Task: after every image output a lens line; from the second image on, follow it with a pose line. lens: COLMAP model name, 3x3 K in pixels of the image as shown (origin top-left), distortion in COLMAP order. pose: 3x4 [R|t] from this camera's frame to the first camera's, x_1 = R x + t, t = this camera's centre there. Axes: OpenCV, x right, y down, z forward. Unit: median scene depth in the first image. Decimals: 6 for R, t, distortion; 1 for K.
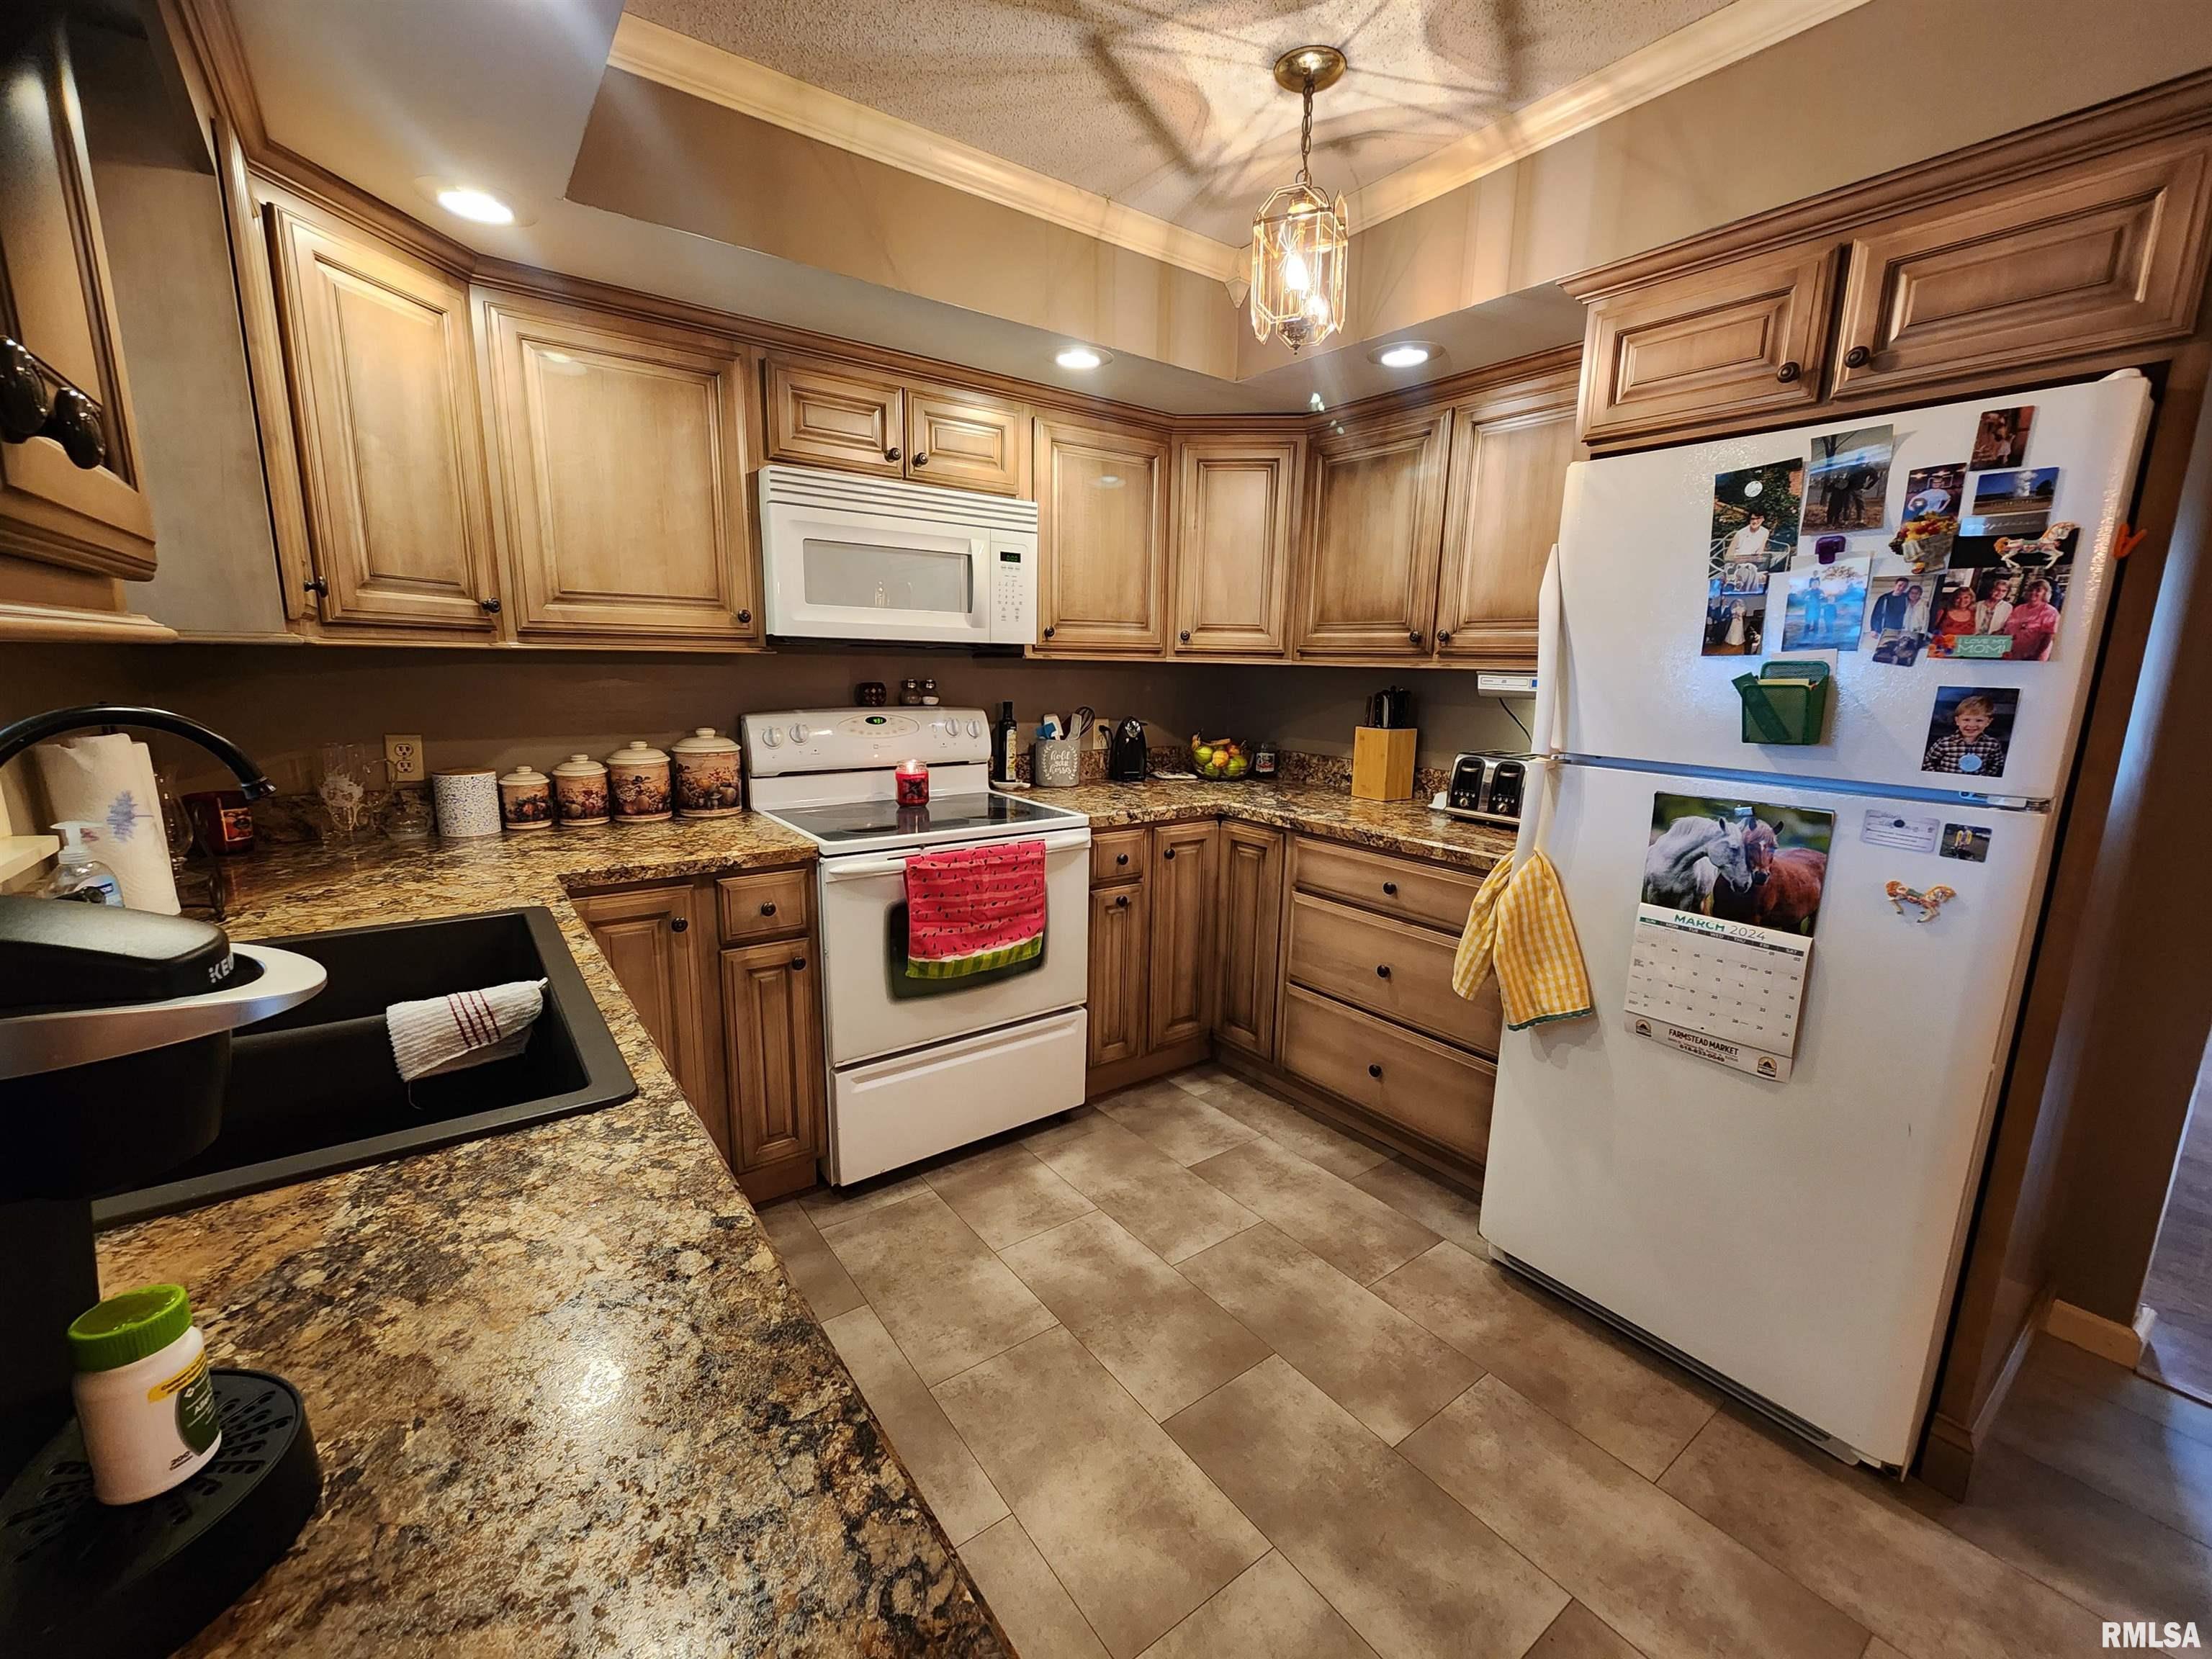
lens RADIAL K [[910.1, 0, 1106.2], [0, 910.1, 831.6], [0, 0, 1]] dist [0.001966, -0.000012]
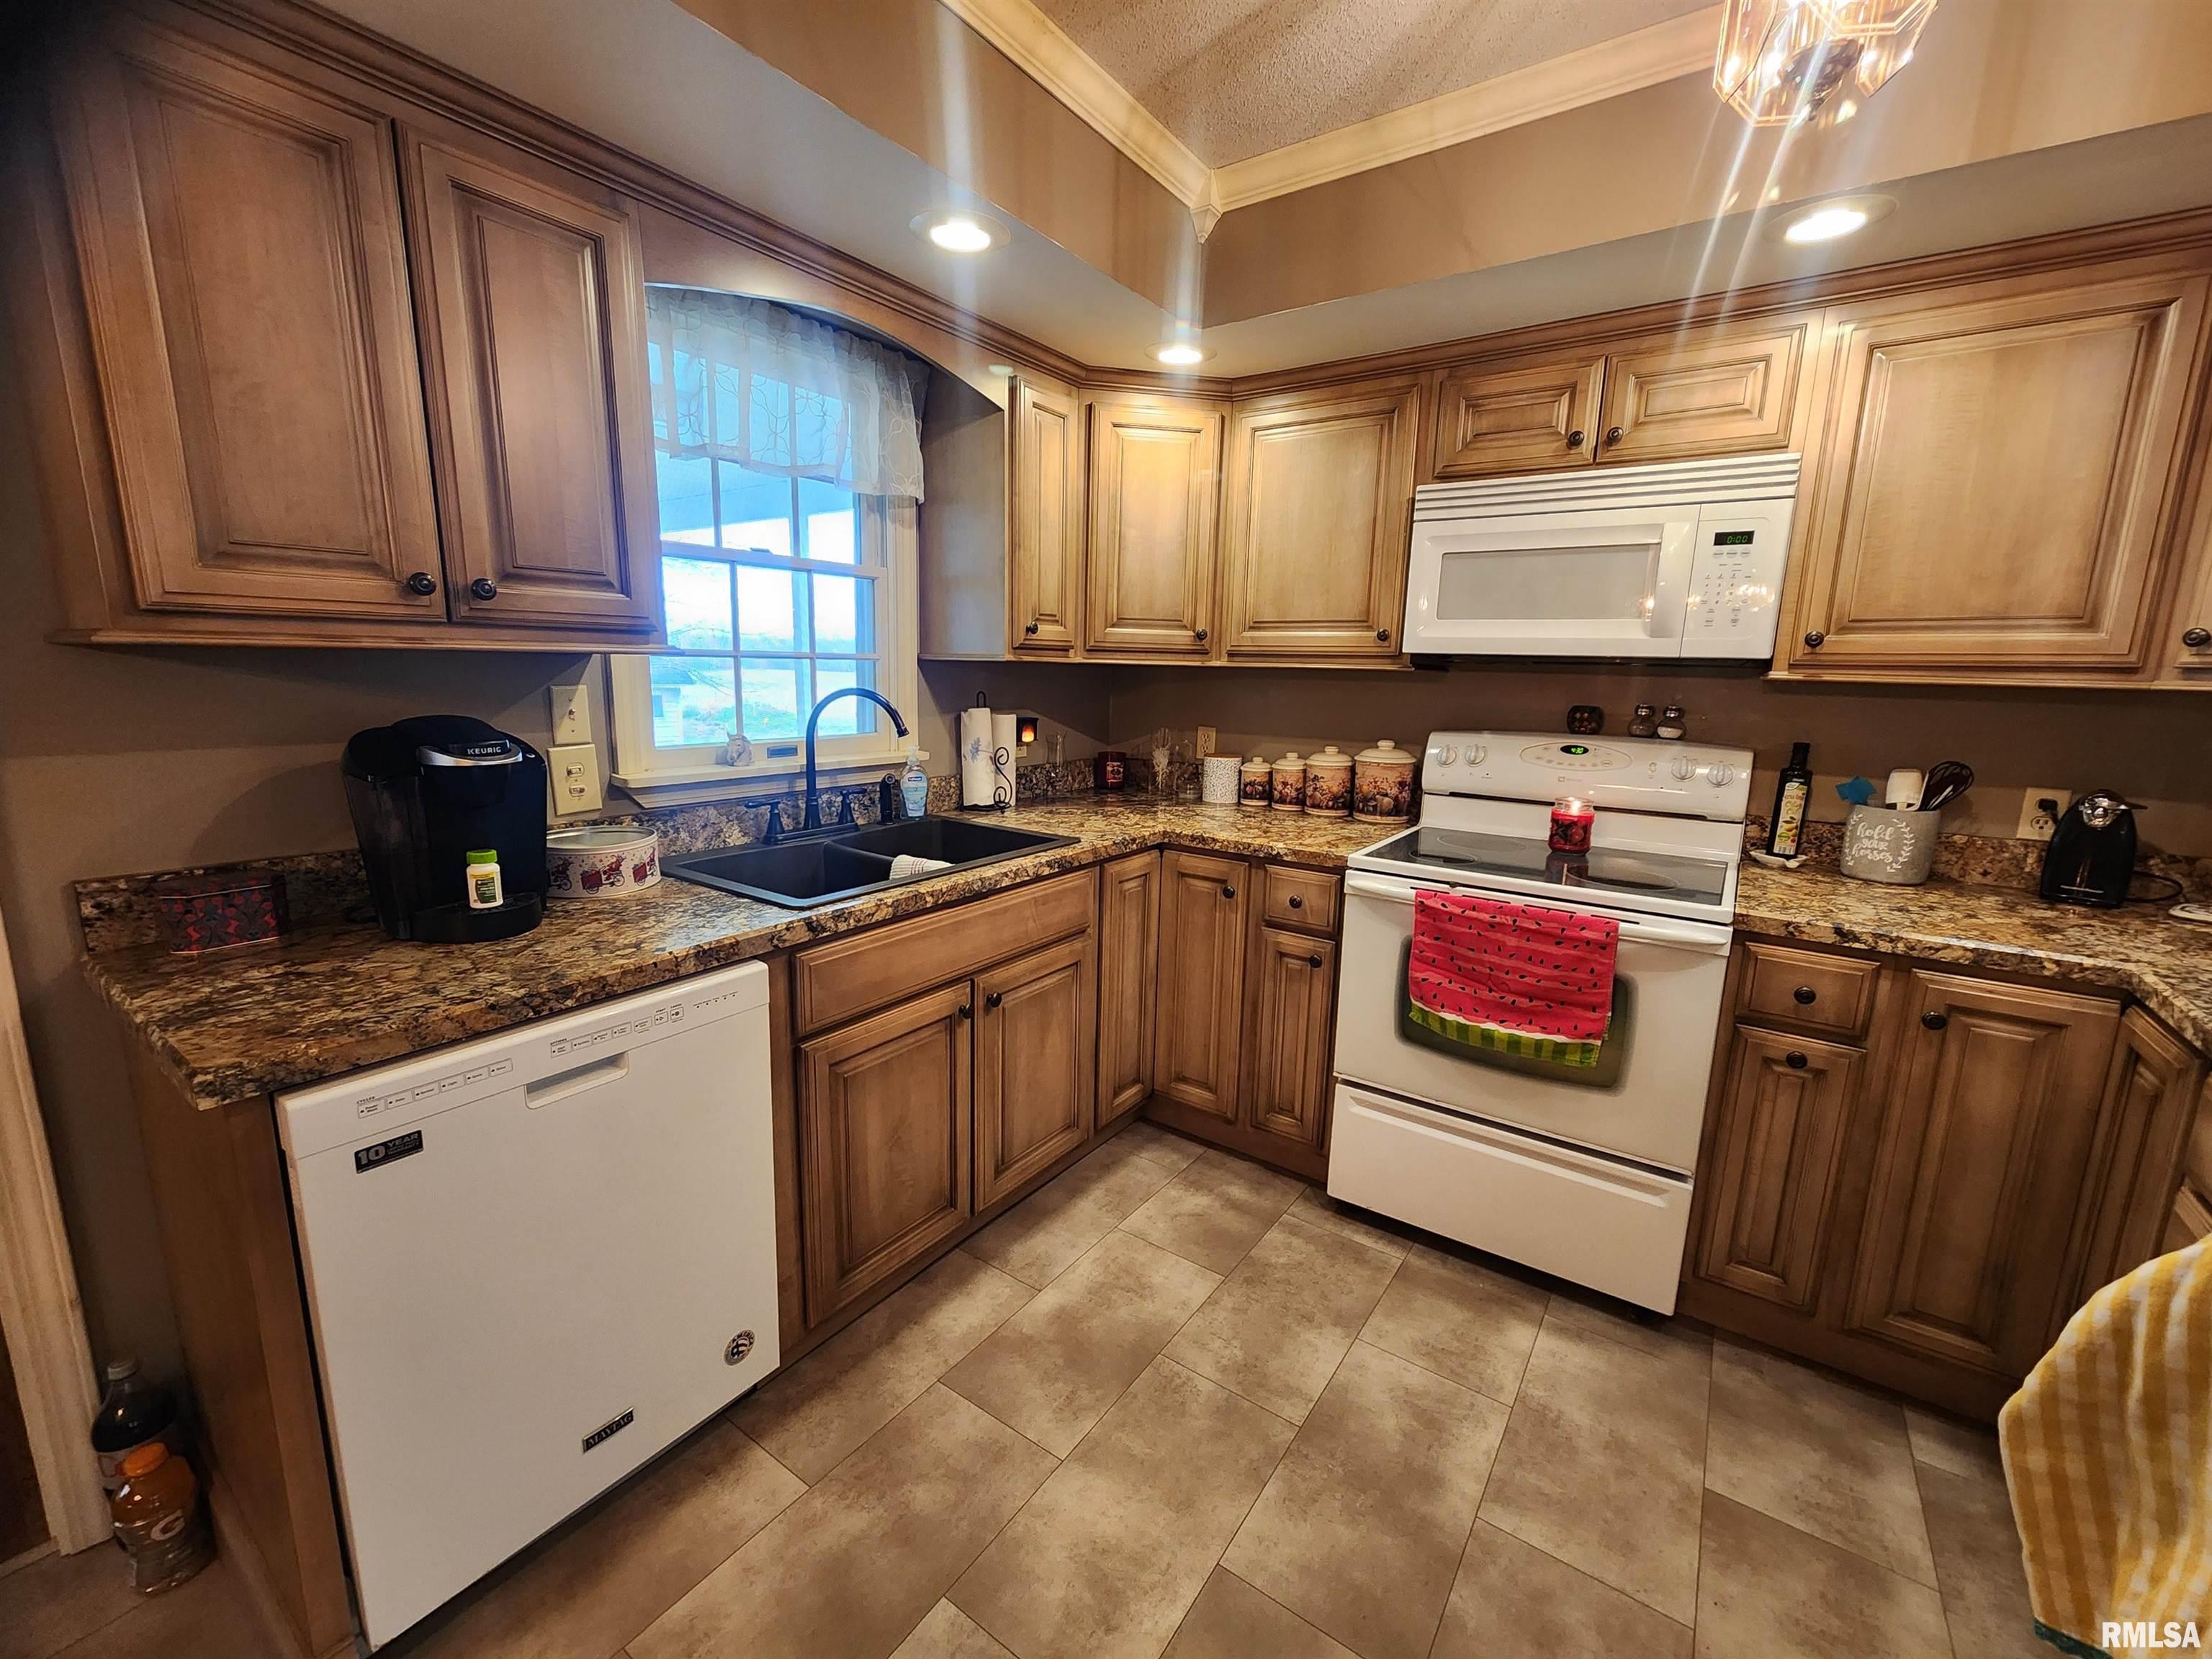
lens RADIAL K [[910.1, 0, 1110.5], [0, 910.1, 833.7], [0, 0, 1]] dist [0.001966, -0.000012]
pose [[0.315663, 0.163815, -0.934624, 0.520012], [-0.192614, 0.975540, 0.105933, -0.062468], [0.929116, 0.146582, 0.339495, 0.378823]]
